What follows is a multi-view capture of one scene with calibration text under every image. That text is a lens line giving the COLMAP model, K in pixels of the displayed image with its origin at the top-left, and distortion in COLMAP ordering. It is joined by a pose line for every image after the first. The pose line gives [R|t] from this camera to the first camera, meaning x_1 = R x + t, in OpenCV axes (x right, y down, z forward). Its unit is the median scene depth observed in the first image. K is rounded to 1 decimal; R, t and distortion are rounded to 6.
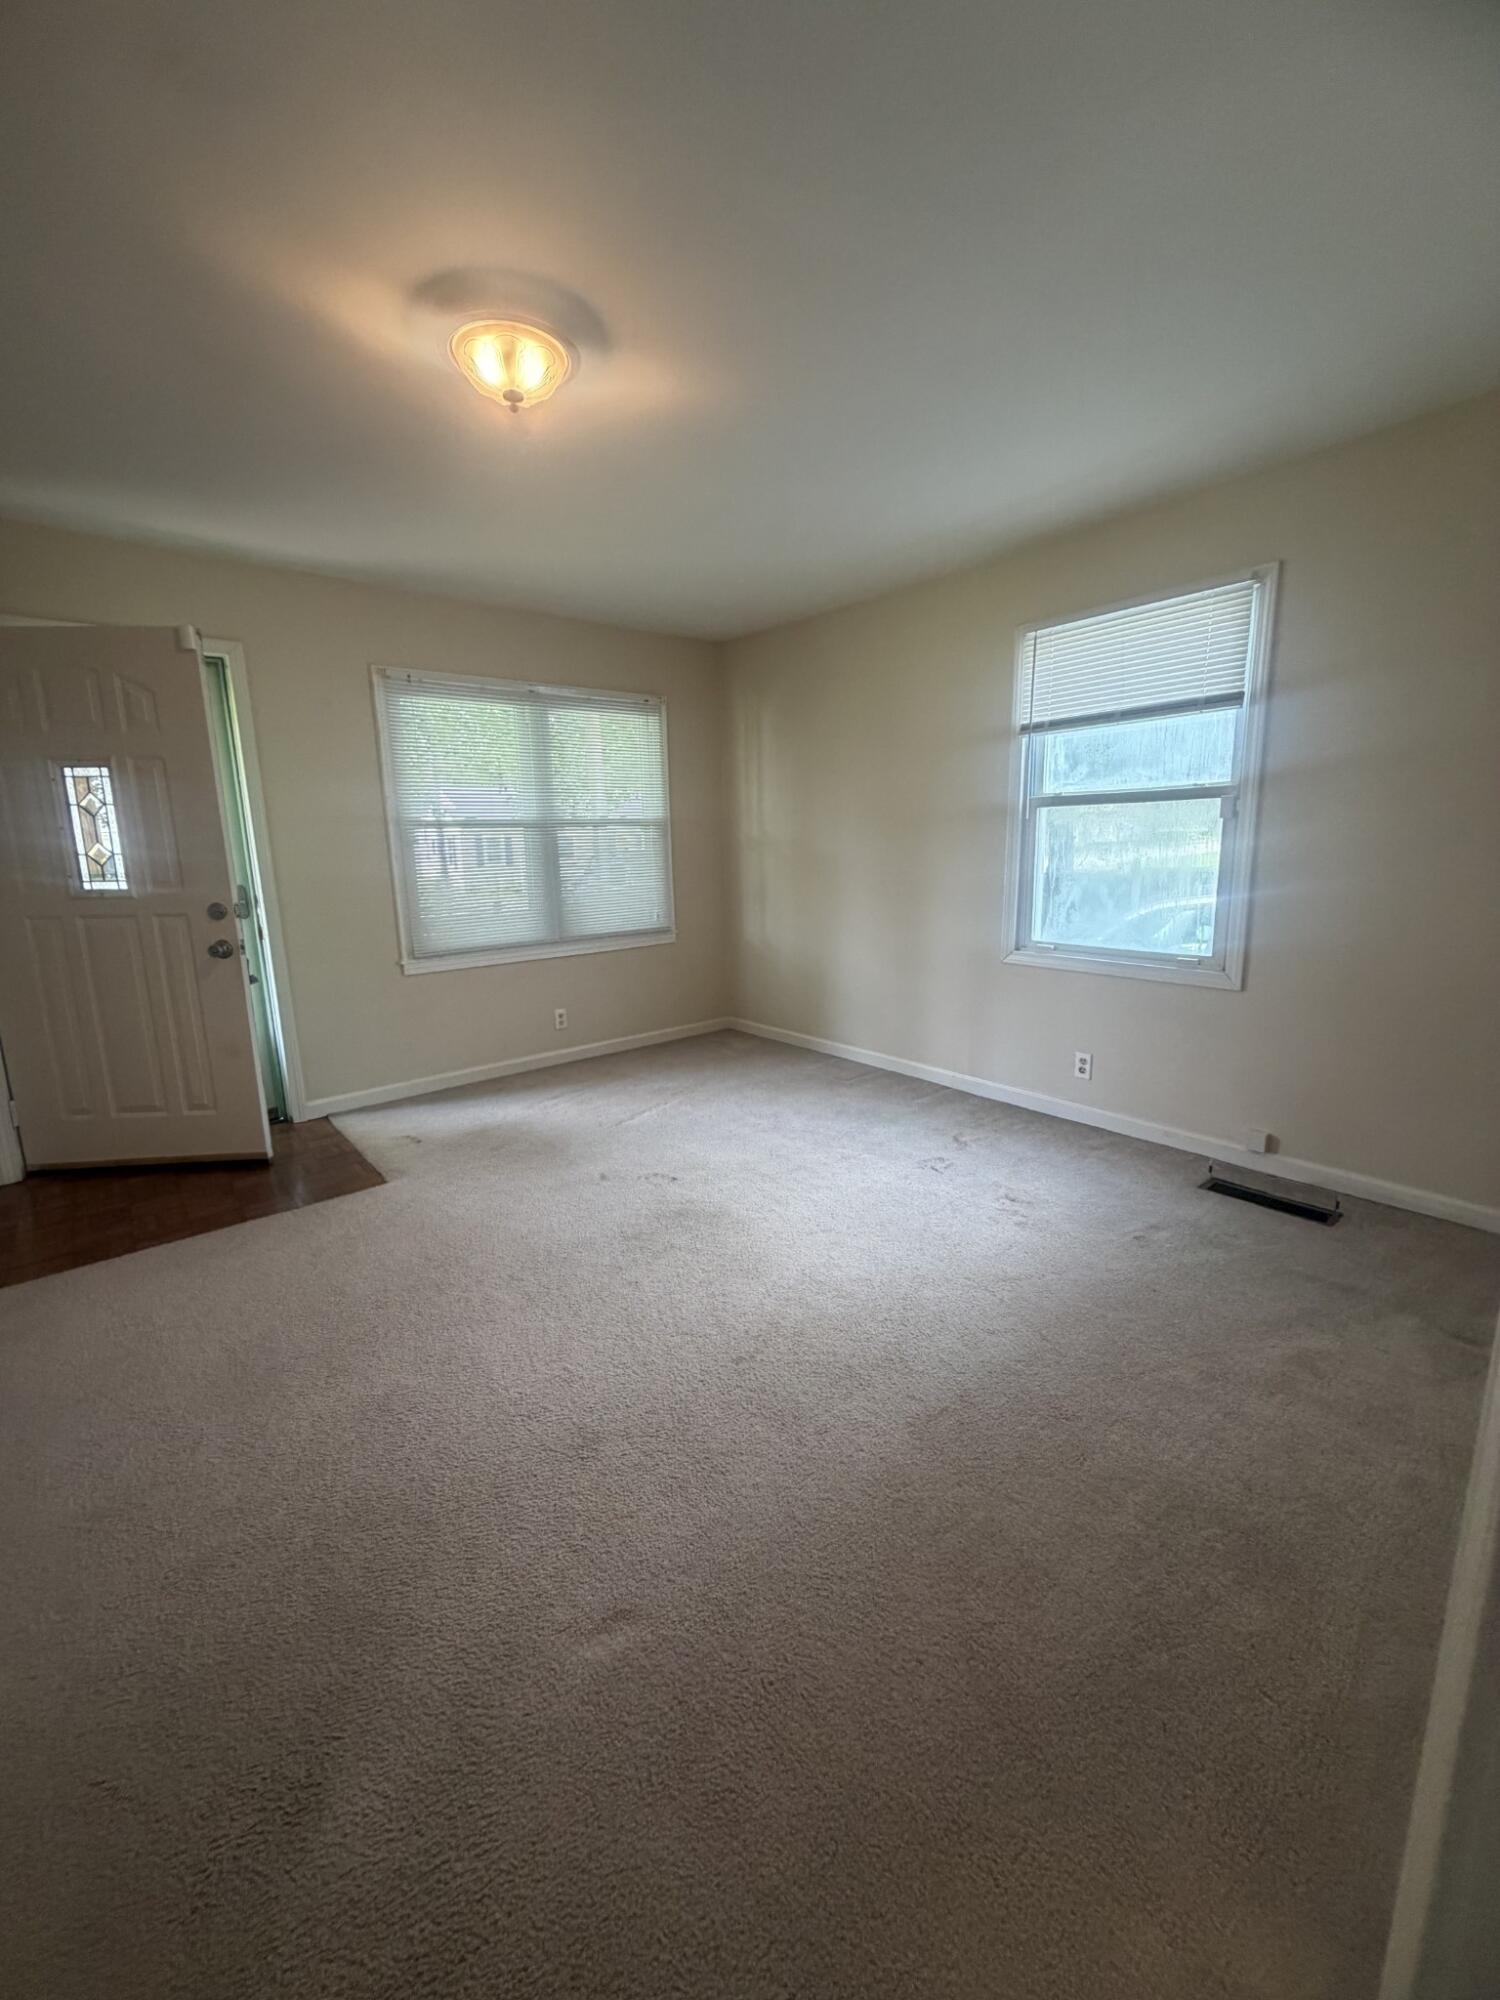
lens RADIAL K [[795.8, 0, 747.2], [0, 795.8, 994.9], [0, 0, 1]] dist [0.001027, -0.000095]
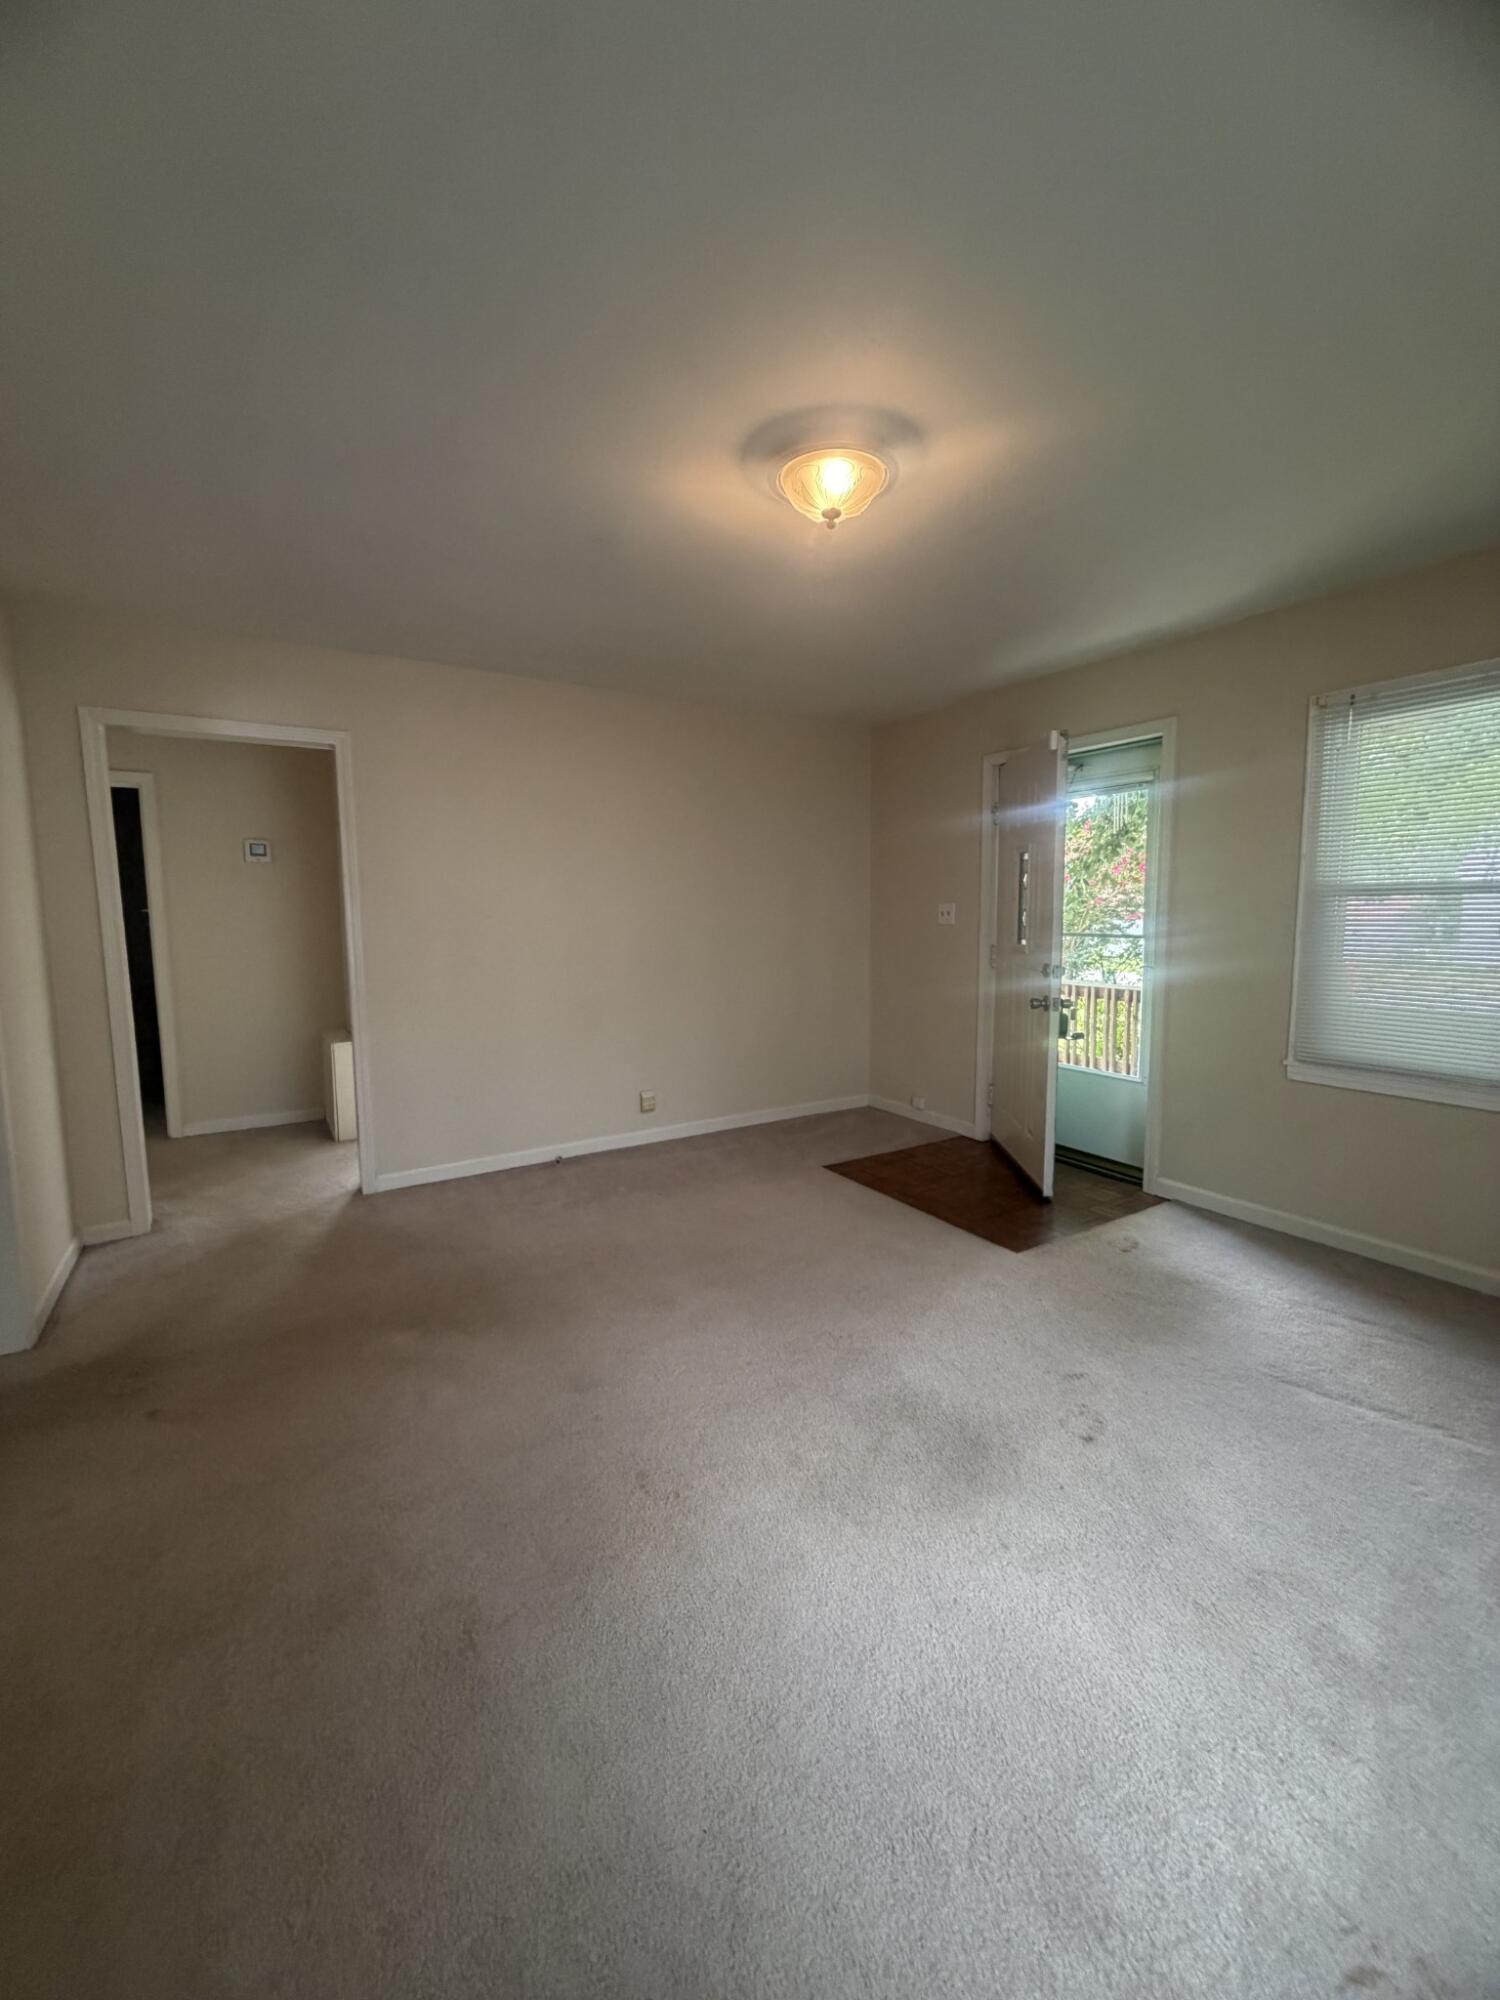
lens RADIAL K [[795.8, 0, 747.2], [0, 795.8, 994.9], [0, 0, 1]] dist [0.001027, -0.000095]
pose [[-0.135275, 0.132111, -0.981961, 0.472314], [-0.174082, 0.972485, 0.154818, -0.155194], [0.975395, 0.191885, -0.108555, 0.629183]]
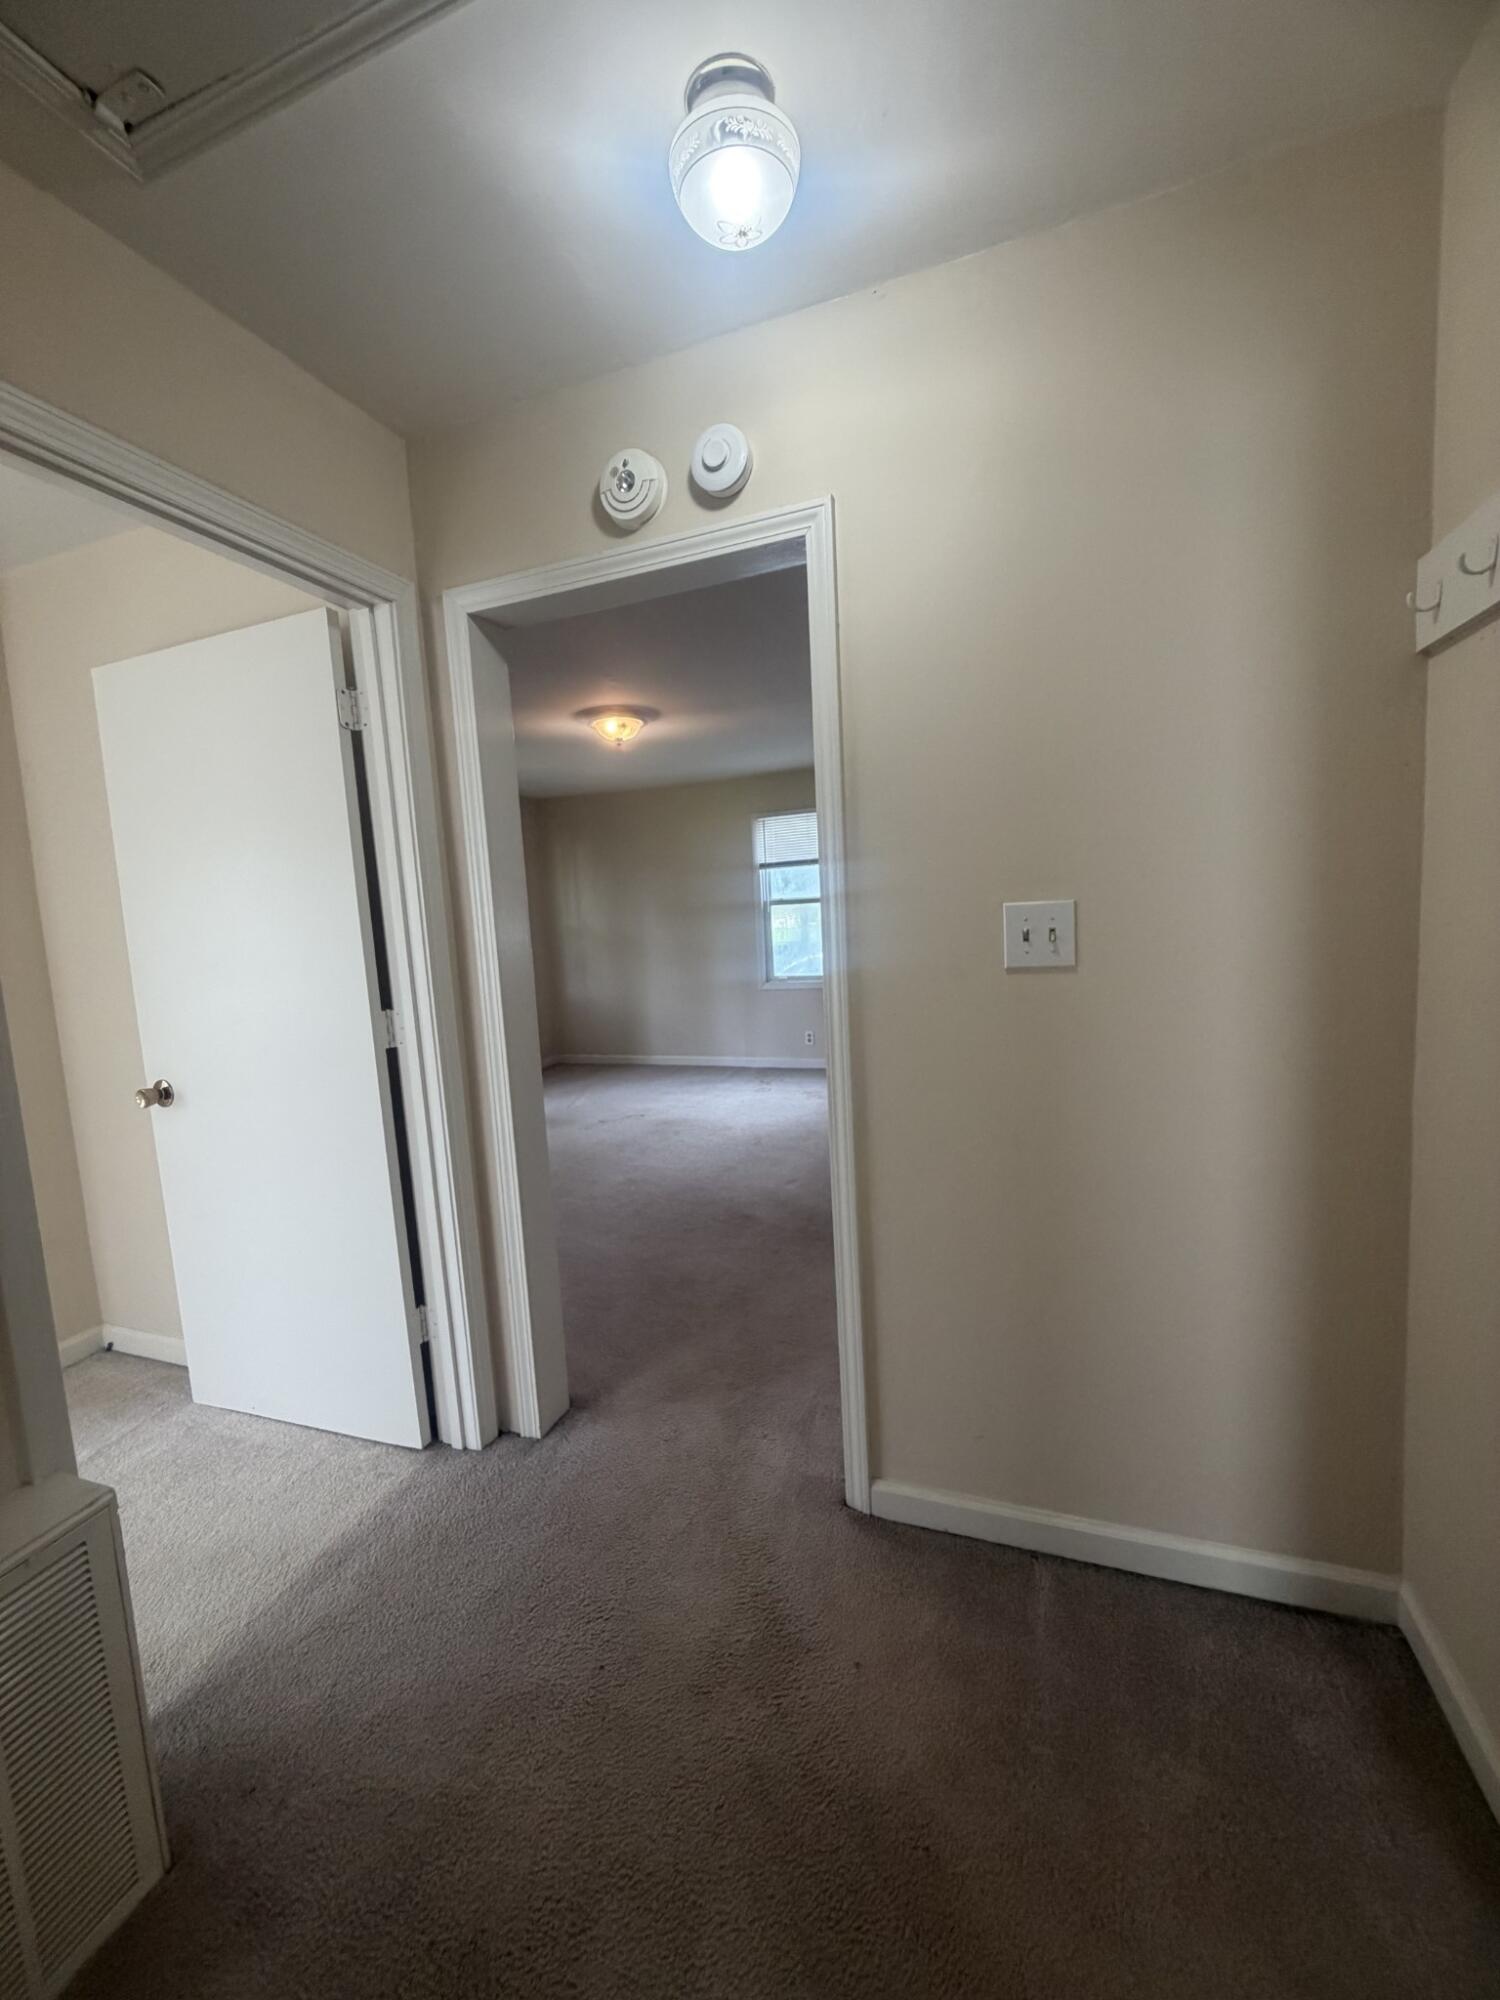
lens RADIAL K [[795.8, 0, 747.2], [0, 795.8, 994.9], [0, 0, 1]] dist [0.001027, -0.000095]
pose [[0.864965, -0.074583, 0.496258, -0.651417], [0.128146, 0.988936, -0.074728, 0.111090], [-0.485194, 0.128231, 0.864953, -0.597369]]
